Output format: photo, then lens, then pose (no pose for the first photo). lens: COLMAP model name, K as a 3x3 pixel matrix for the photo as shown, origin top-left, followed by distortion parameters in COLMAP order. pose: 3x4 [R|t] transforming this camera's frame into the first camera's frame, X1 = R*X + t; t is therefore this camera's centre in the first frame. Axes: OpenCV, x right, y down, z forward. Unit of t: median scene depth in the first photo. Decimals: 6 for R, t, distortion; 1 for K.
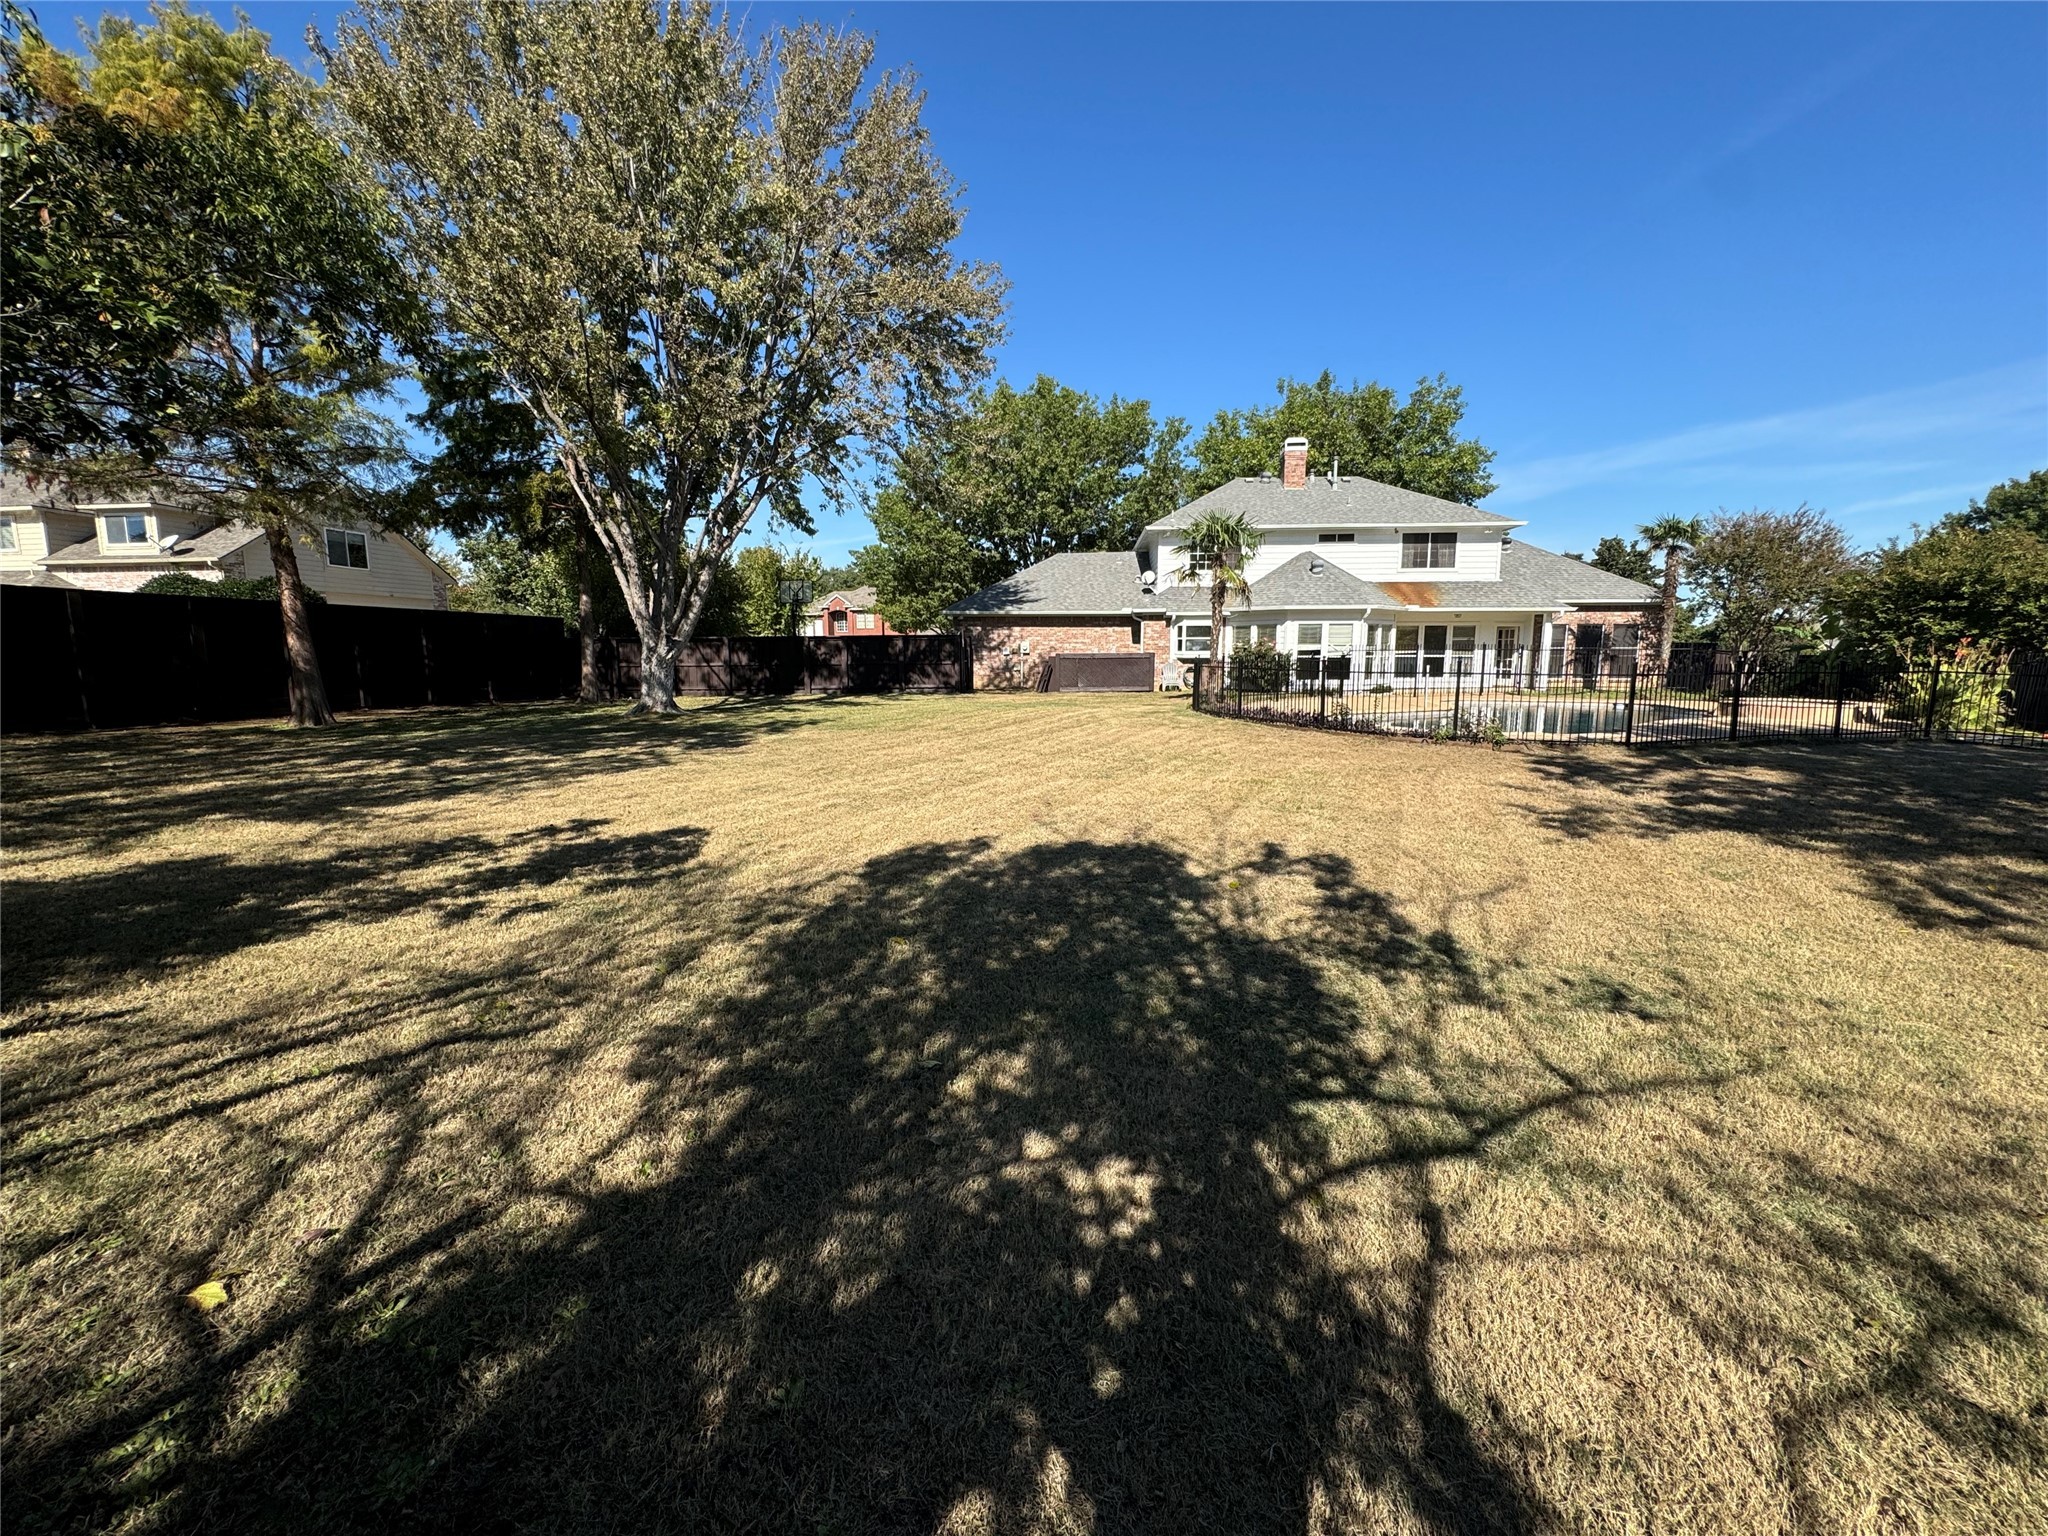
lens RADIAL K [[821.0, 0, 1026.6], [0, 821.0, 764.9], [0, 0, 1]] dist [-0.000946, -0.000473]
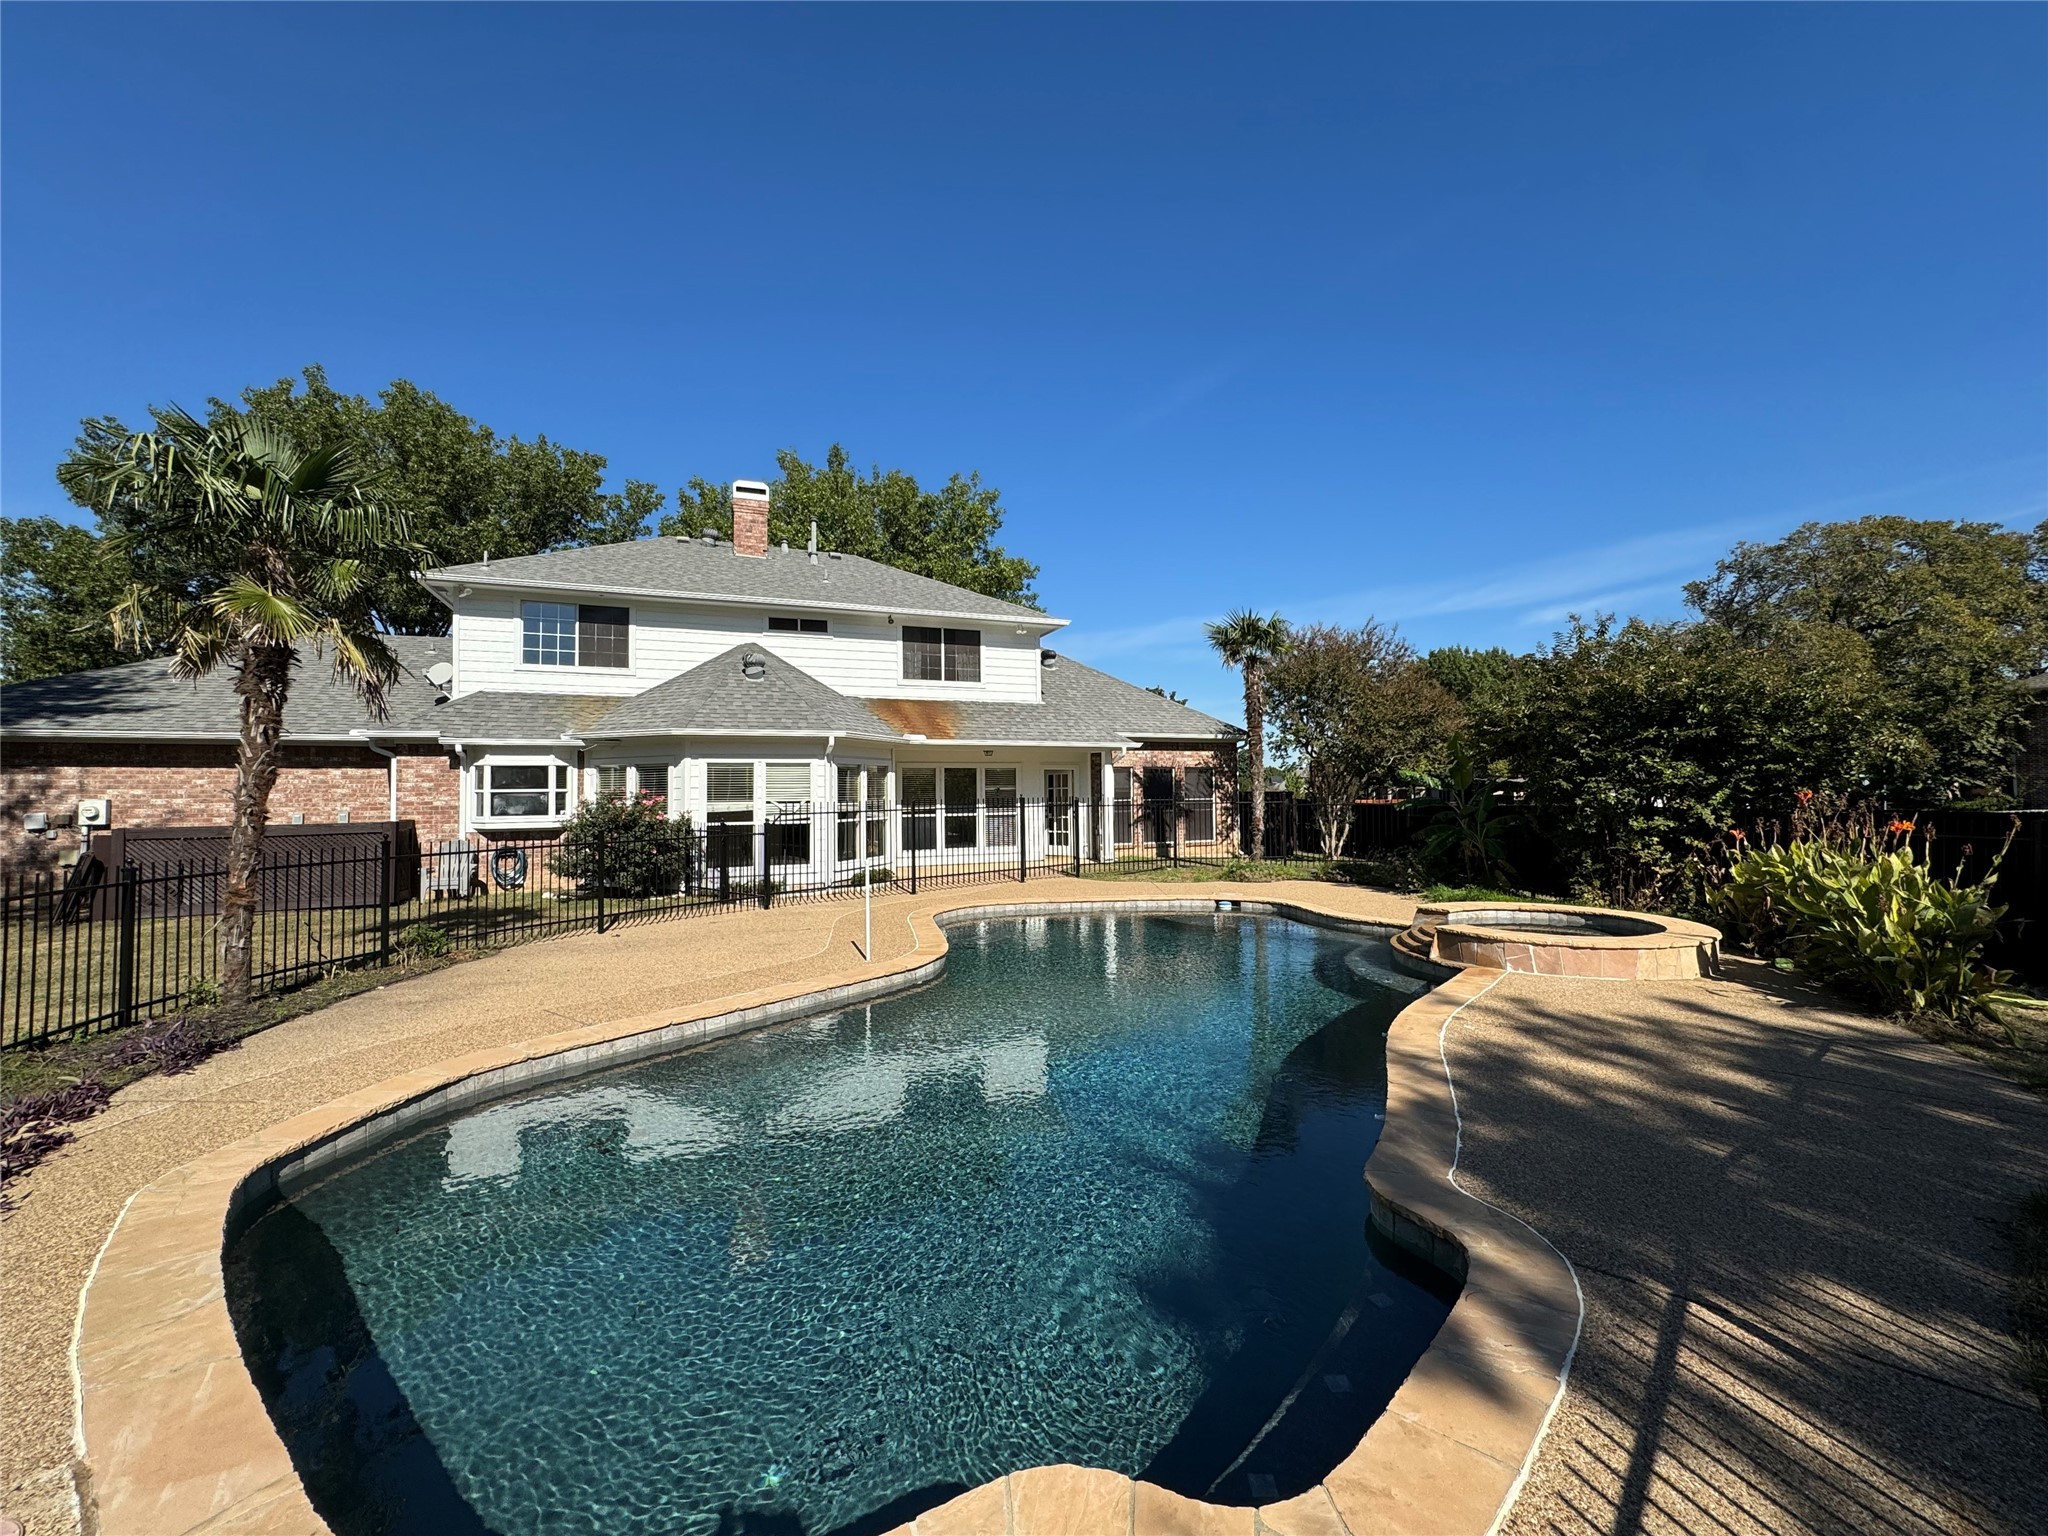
lens RADIAL K [[821.0, 0, 1023.8], [0, 821.0, 766.8], [0, 0, 1]] dist [-0.000946, -0.000473]
pose [[0.897860, 0.006311, 0.440235, 0.263783], [0.069627, 0.985280, -0.156128, -0.067816], [-0.434740, 0.170833, 0.884204, 0.413544]]
